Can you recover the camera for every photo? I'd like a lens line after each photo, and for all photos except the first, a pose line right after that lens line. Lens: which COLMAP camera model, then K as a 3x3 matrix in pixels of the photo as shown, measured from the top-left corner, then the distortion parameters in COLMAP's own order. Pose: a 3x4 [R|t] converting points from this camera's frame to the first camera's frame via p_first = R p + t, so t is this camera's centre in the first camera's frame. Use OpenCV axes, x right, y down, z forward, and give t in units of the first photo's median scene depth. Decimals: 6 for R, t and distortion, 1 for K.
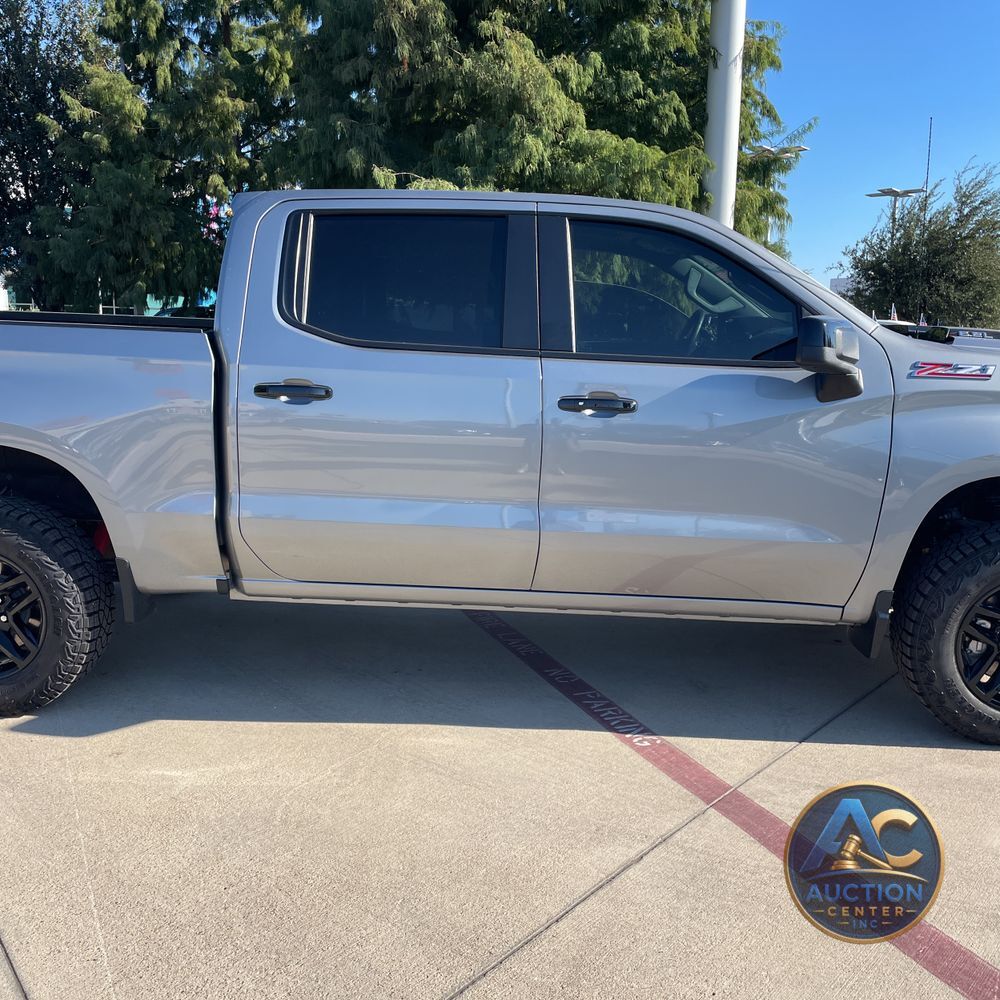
lens RADIAL K [[1010.5, 0, 505.9], [0, 1010.5, 500.6], [0, 0, 1]] dist [0.034111, 0.000000]
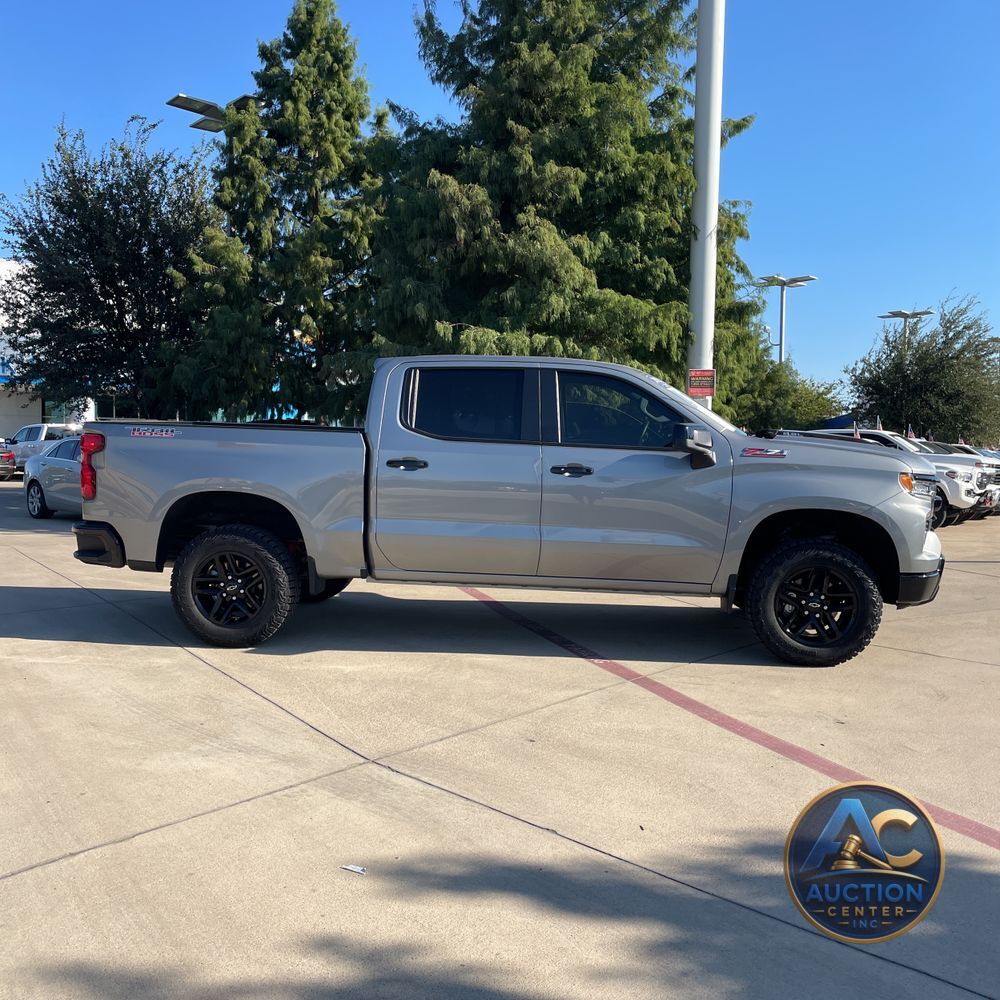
lens RADIAL K [[1010.5, 0, 499.1], [0, 1010.5, 499.3], [0, 0, 1]] dist [0.034111, 0.000000]
pose [[0.998806, 0.002858, -0.048776, 0.016927], [-0.008150, 0.994047, -0.108643, 0.056392], [0.048175, 0.108911, 0.992883, -0.295880]]
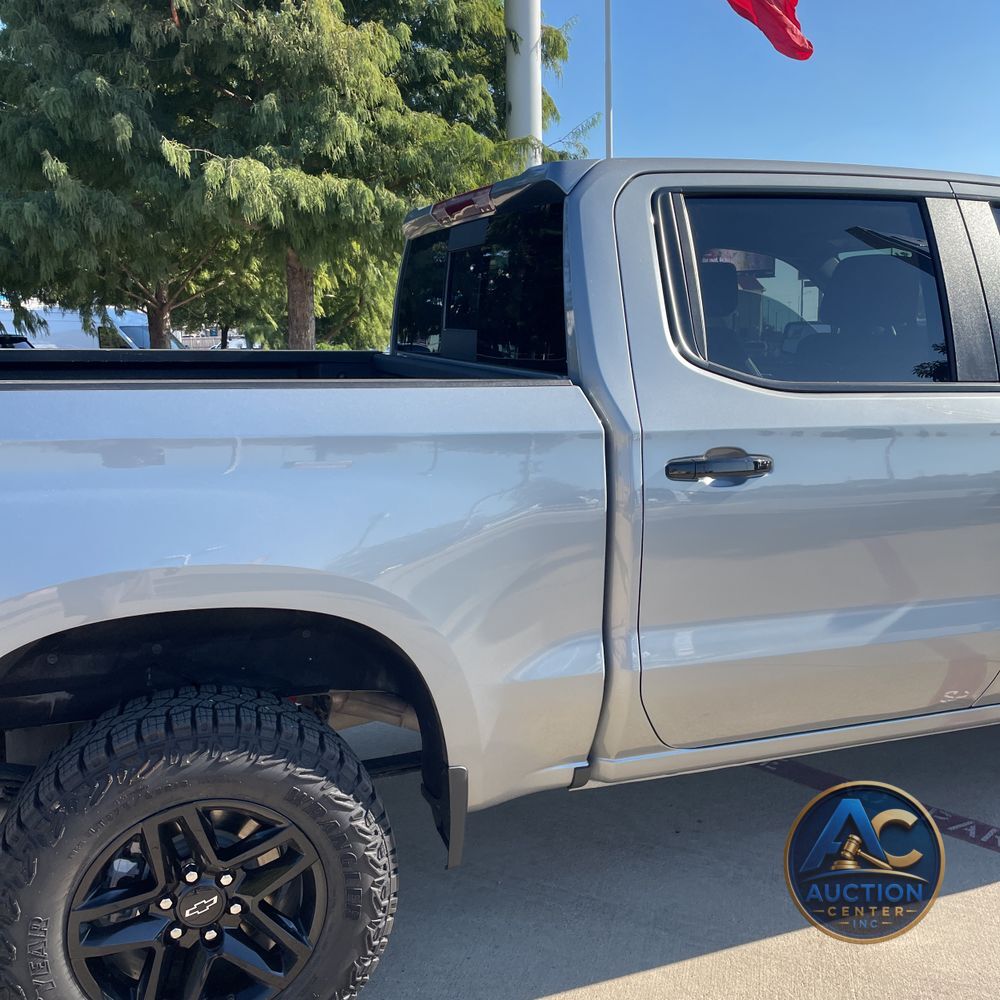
lens RADIAL K [[1010.5, 0, 496.7], [0, 1010.5, 492.4], [0, 0, 1]] dist [0.034111, 0.000000]
pose [[0.917557, -0.086627, 0.388052, -0.217502], [0.088011, 0.996018, 0.014242, -0.041673], [-0.387741, 0.021085, 0.921527, 0.165978]]
